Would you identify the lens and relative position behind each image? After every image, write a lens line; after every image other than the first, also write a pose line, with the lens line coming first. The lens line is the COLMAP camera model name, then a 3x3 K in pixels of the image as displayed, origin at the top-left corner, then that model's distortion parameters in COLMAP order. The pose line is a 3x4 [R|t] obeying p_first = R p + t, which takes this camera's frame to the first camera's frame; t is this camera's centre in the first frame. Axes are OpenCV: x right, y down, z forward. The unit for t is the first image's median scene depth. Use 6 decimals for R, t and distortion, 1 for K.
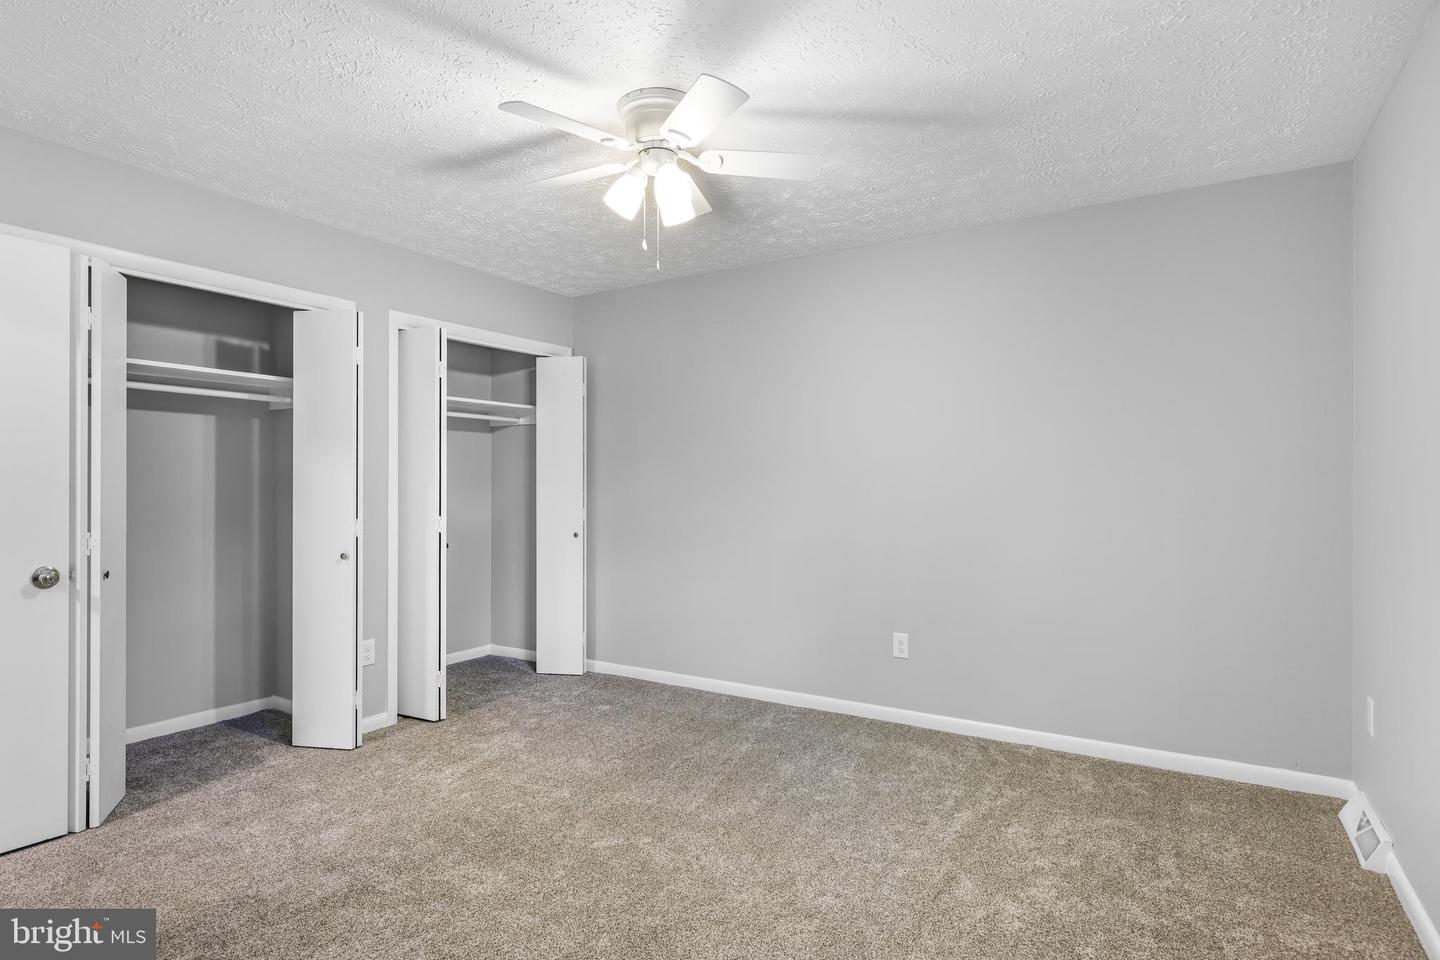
lens RADIAL K [[763.7, 0, 718.5], [0, 763.7, 484.5], [0, 0, 1]] dist [0.000700, 0.000093]
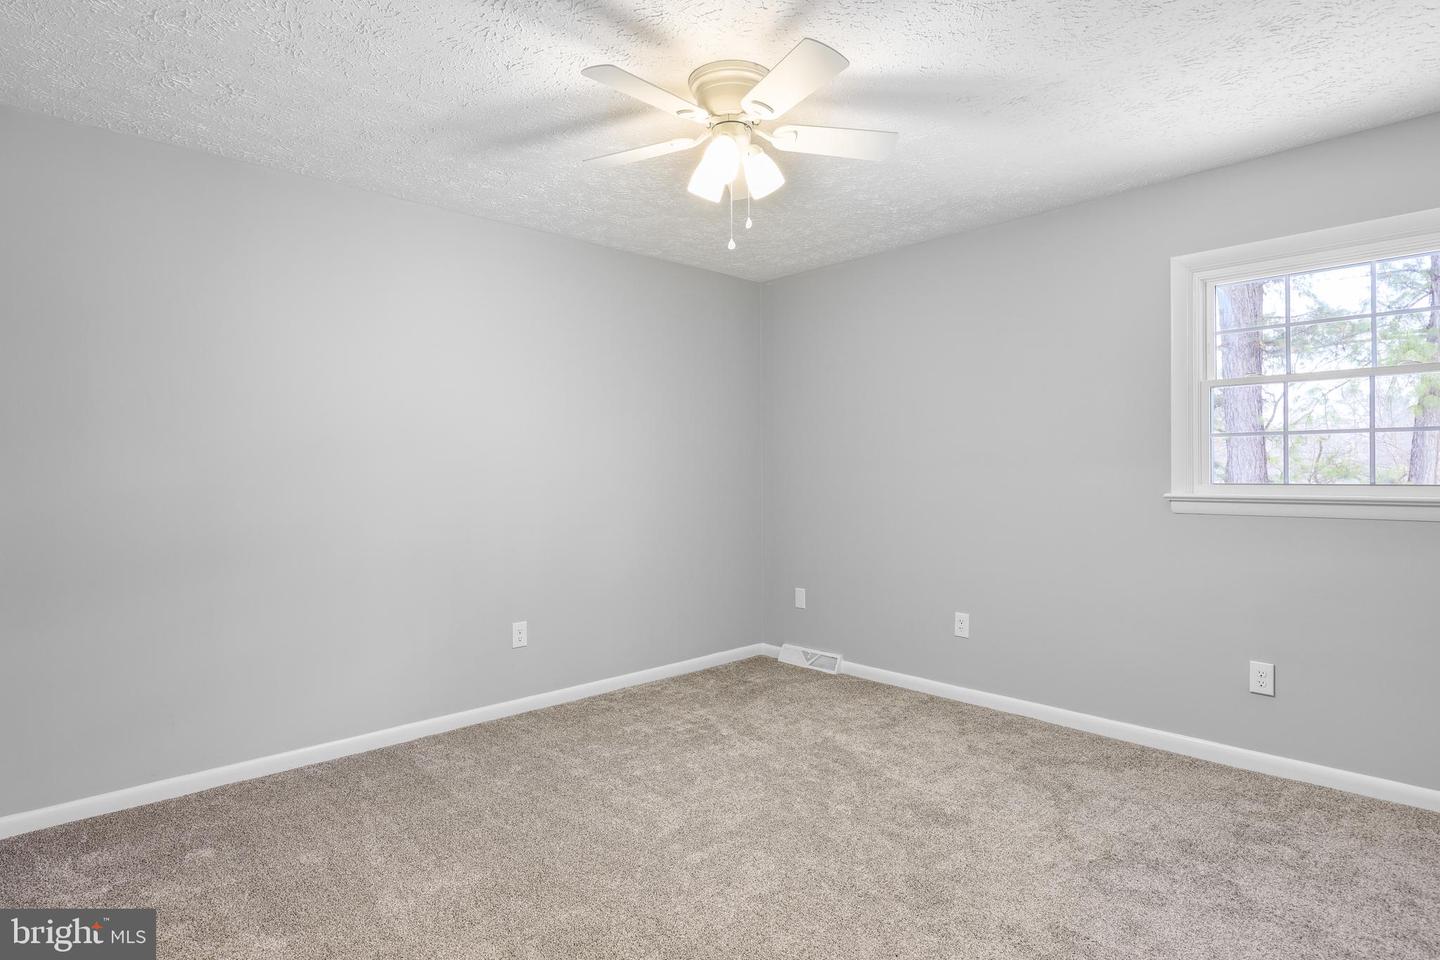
lens RADIAL K [[763.7, 0, 718.5], [0, 763.7, 484.5], [0, 0, 1]] dist [0.000700, 0.000093]
pose [[0.264303, -0.024394, 0.964131, -0.749574], [0.003621, 0.999698, 0.024301, -0.011798], [-0.964433, -0.002932, 0.264312, 0.555917]]
